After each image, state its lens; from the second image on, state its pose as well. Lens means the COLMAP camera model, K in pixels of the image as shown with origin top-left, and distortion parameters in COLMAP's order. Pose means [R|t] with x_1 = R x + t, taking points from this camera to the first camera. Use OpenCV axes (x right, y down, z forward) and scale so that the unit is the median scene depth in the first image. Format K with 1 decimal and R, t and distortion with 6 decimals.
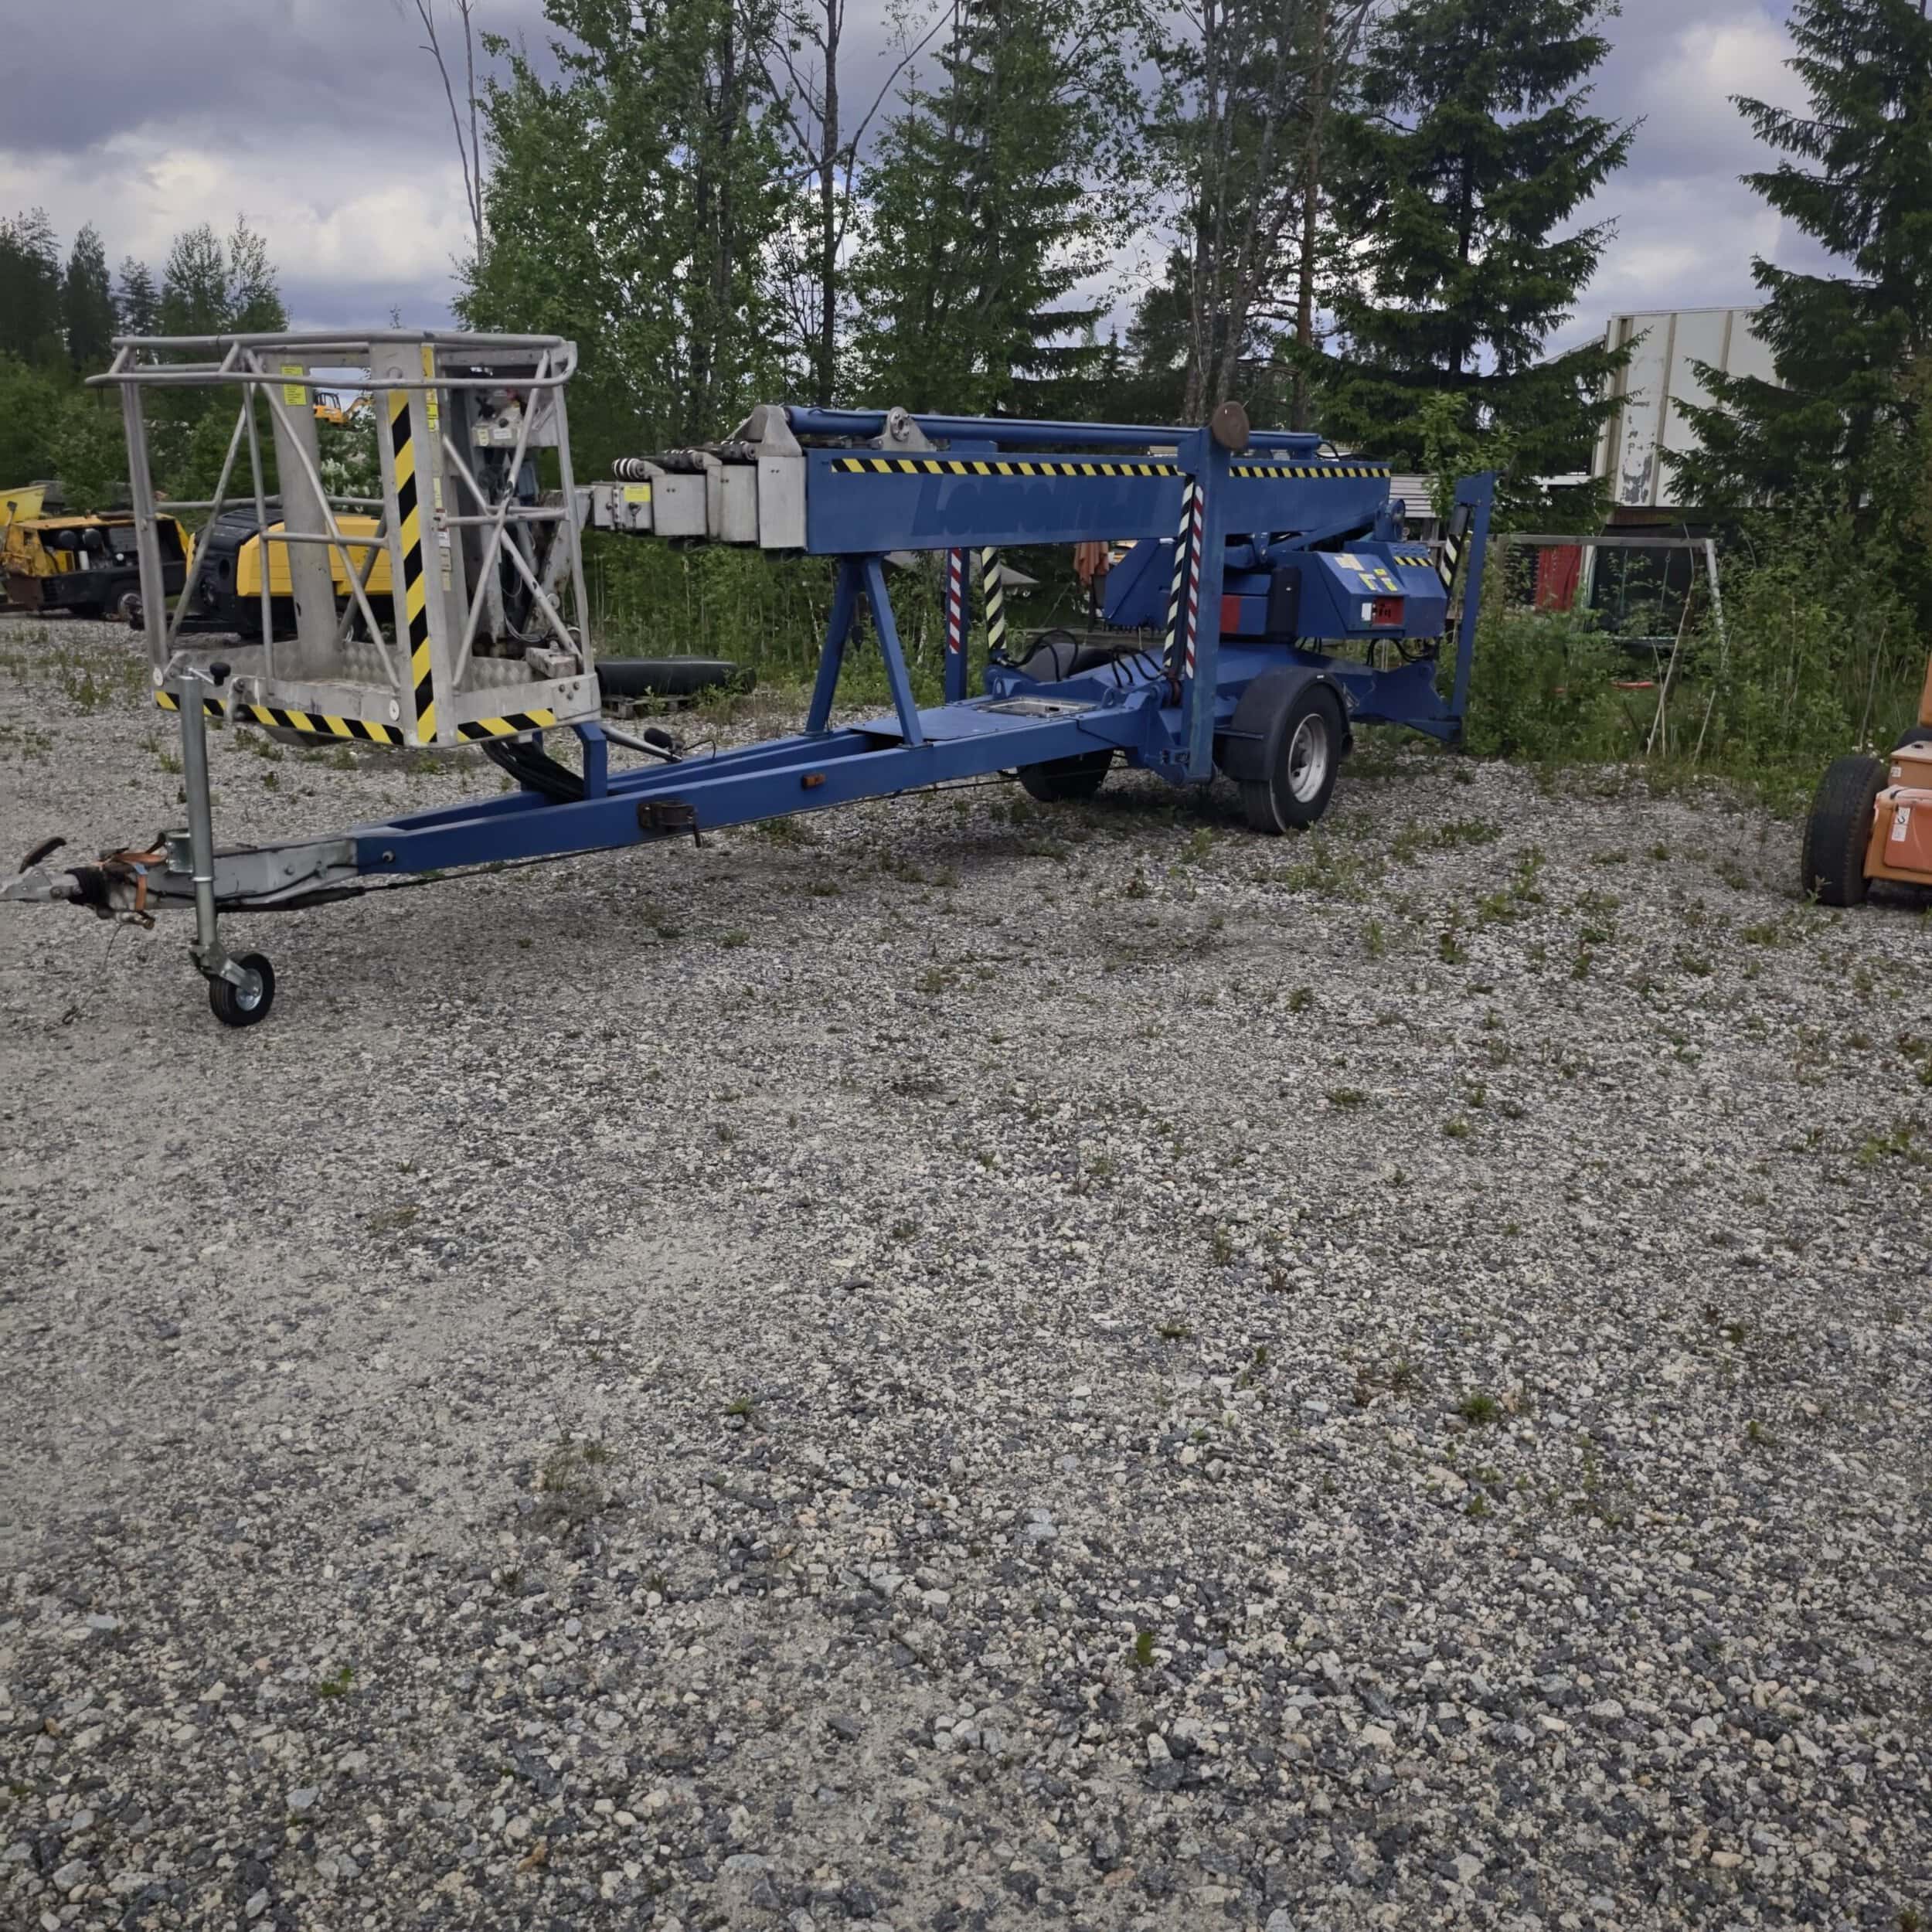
lens RADIAL K [[1801.6, 0, 966.1], [0, 1801.6, 967.3], [0, 0, 1]] dist [0.006286, 0.000000]
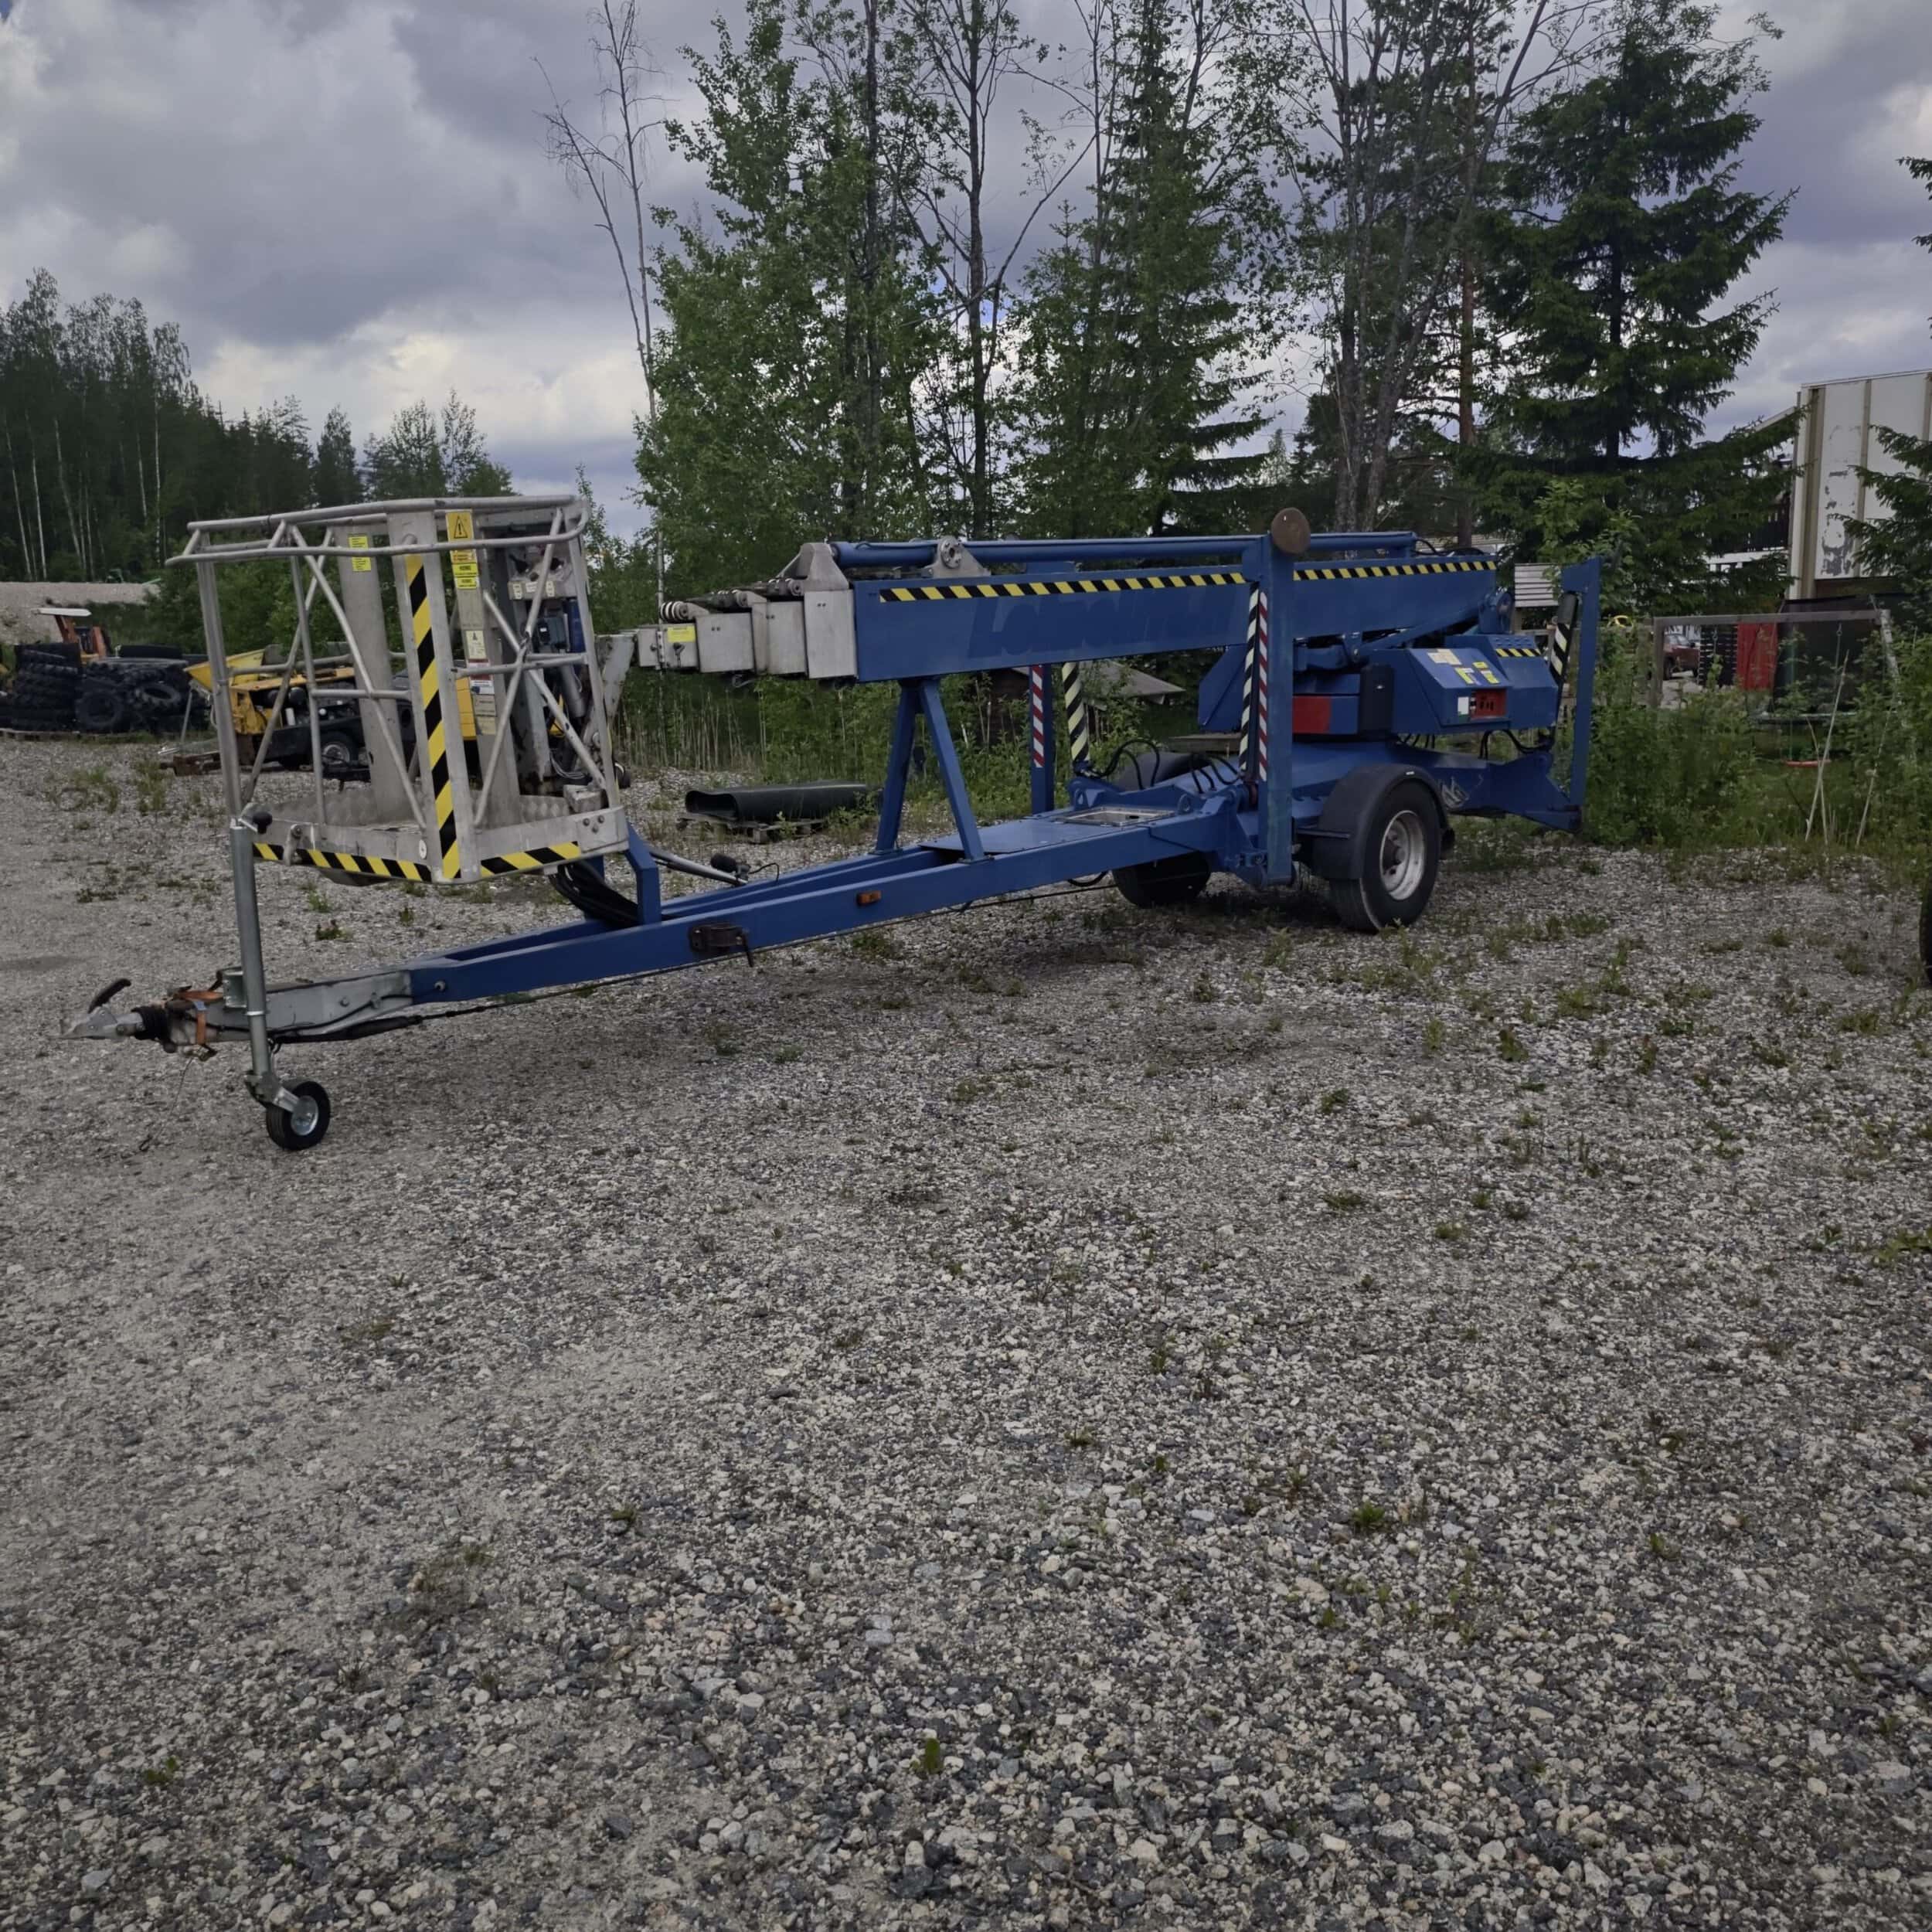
lens RADIAL K [[1801.6, 0, 968.1], [0, 1801.6, 967.2], [0, 0, 1]] dist [0.006286, 0.000000]
pose [[0.991442, -0.032453, -0.126451, 0.132935], [0.024748, 0.997767, -0.062038, 0.000856], [0.128182, 0.058378, 0.990031, -0.009841]]
